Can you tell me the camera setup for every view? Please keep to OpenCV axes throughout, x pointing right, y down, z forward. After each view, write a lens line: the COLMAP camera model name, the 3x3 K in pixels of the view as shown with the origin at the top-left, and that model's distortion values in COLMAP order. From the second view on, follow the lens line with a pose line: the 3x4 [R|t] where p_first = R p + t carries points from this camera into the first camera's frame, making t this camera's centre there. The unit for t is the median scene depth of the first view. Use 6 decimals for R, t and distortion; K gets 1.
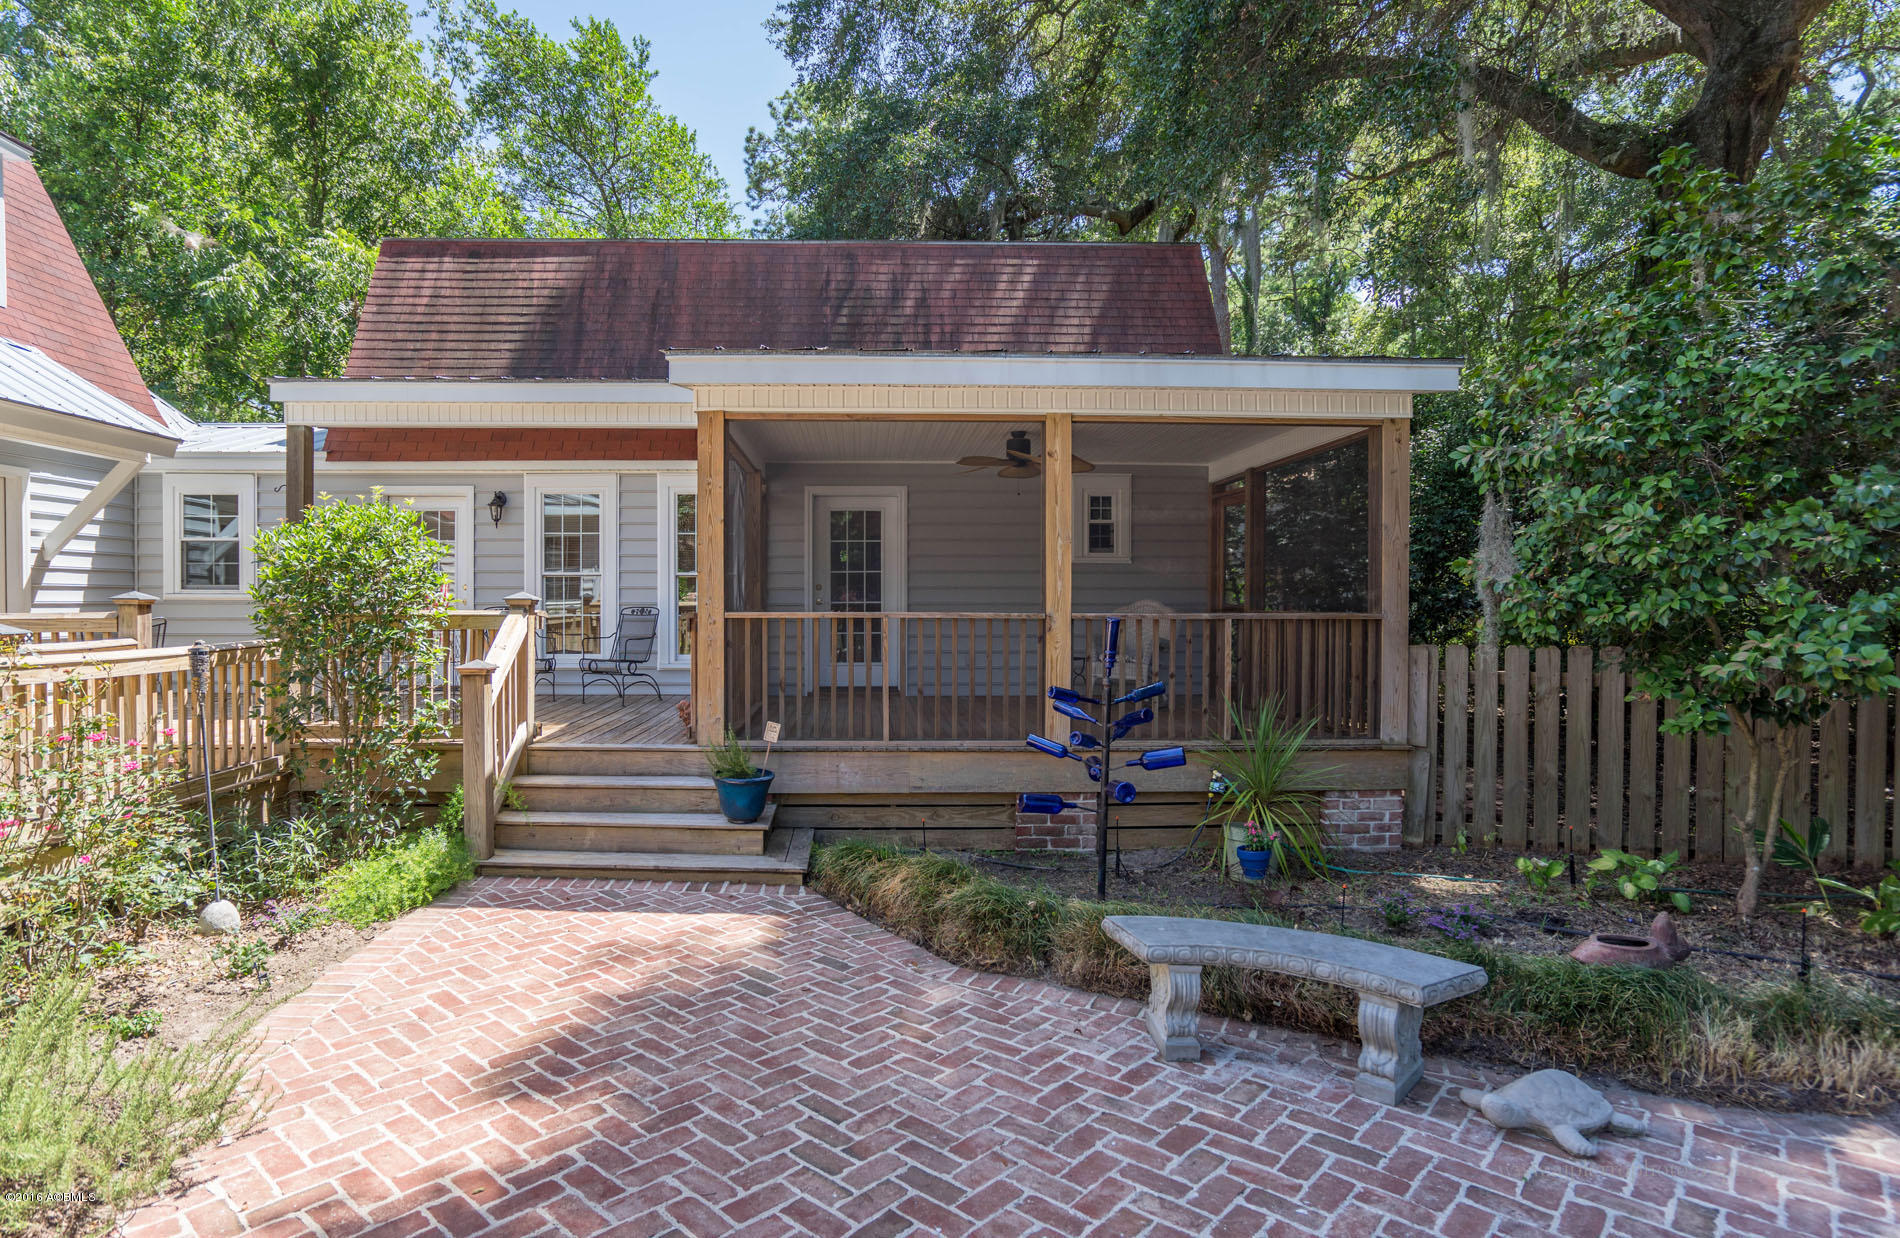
lens RADIAL K [[984.9, 0, 885.0], [0, 984.9, 616.8], [0, 0, 1]] dist [-0.049689, 0.021809]
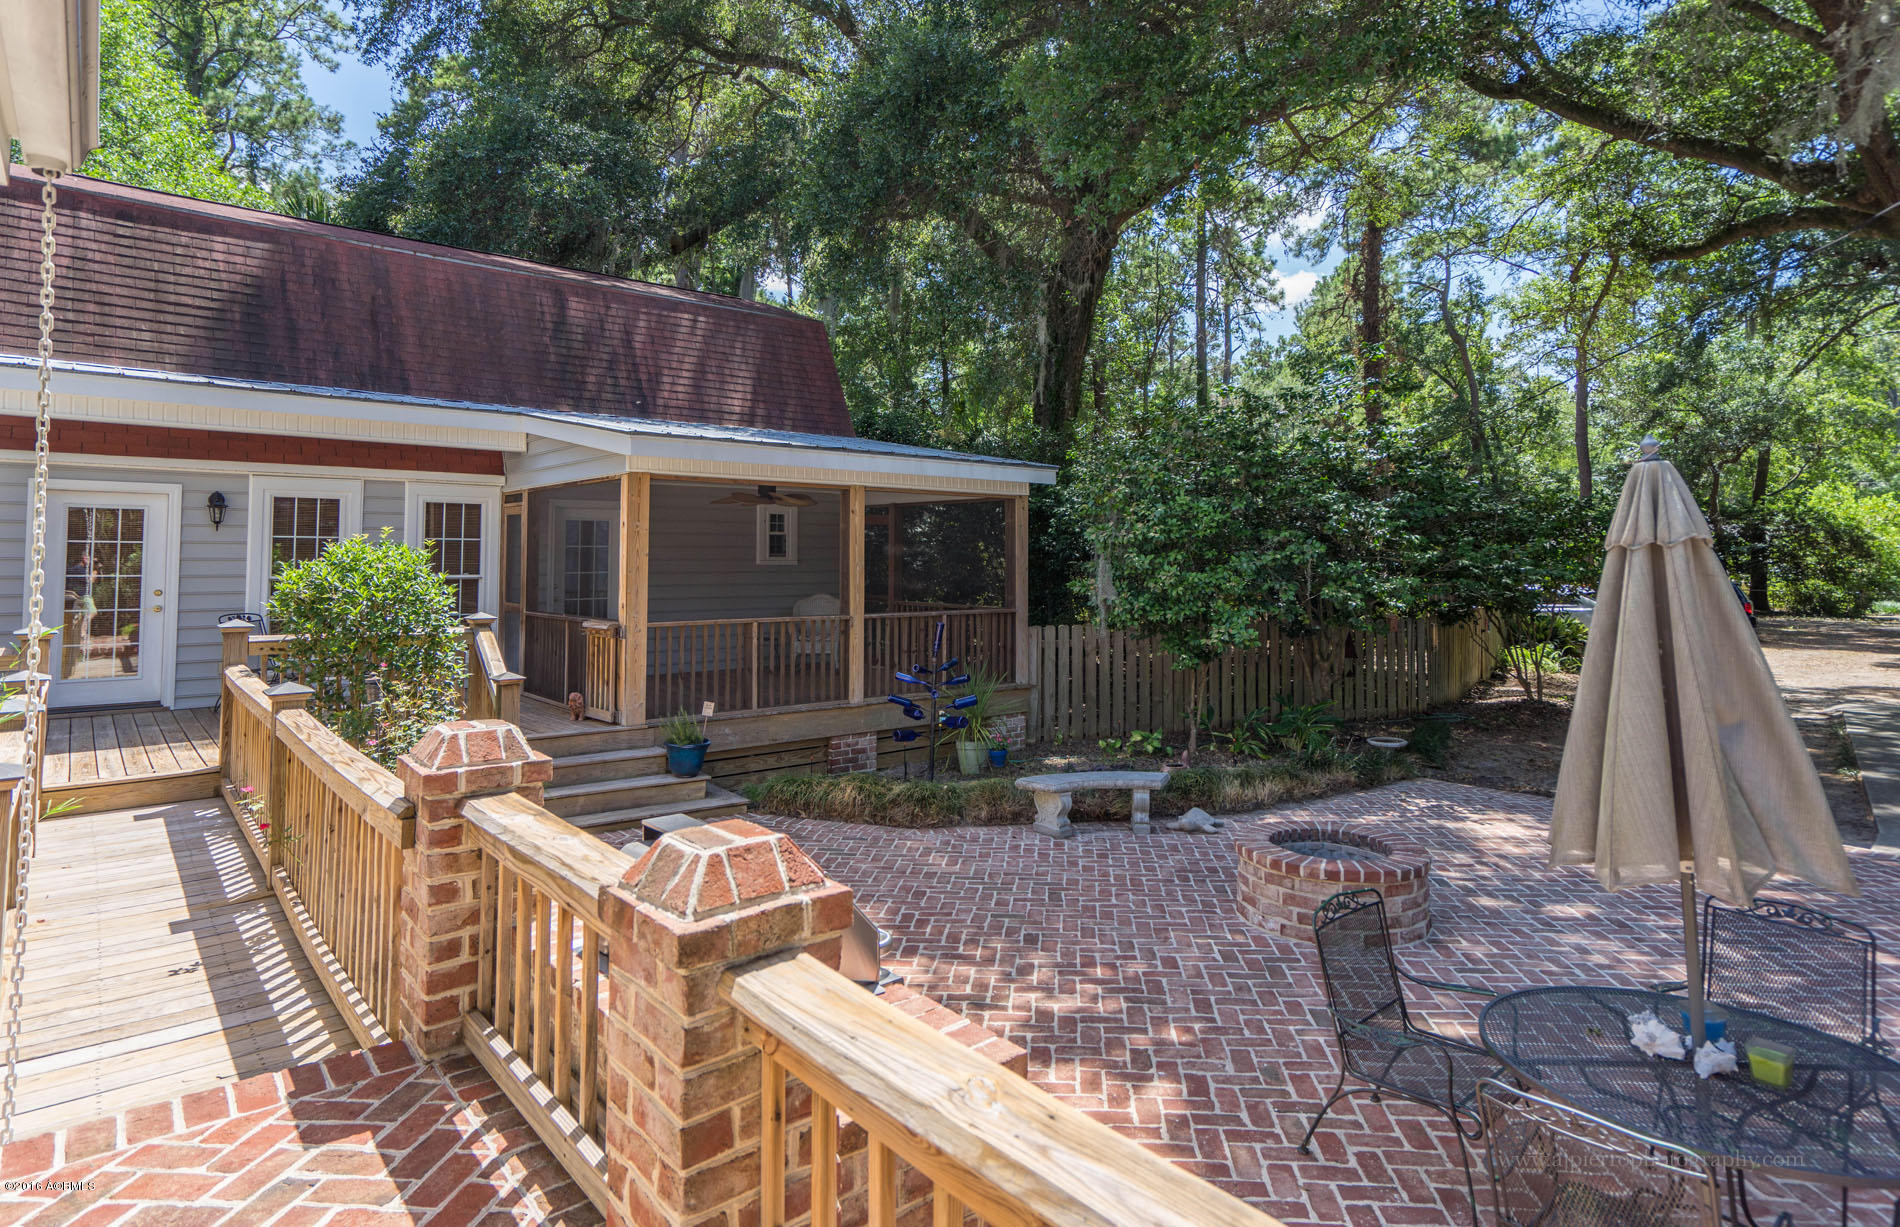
lens RADIAL K [[1032.7, 0, 950.9], [0, 1032.7, 512.2], [0, 0, 1]] dist [-0.001789, -0.000156]
pose [[0.781416, 0.027453, 0.623406, -0.728206], [0.007202, 0.998568, -0.053002, -0.078979], [-0.623968, 0.045907, 0.780100, -0.359930]]
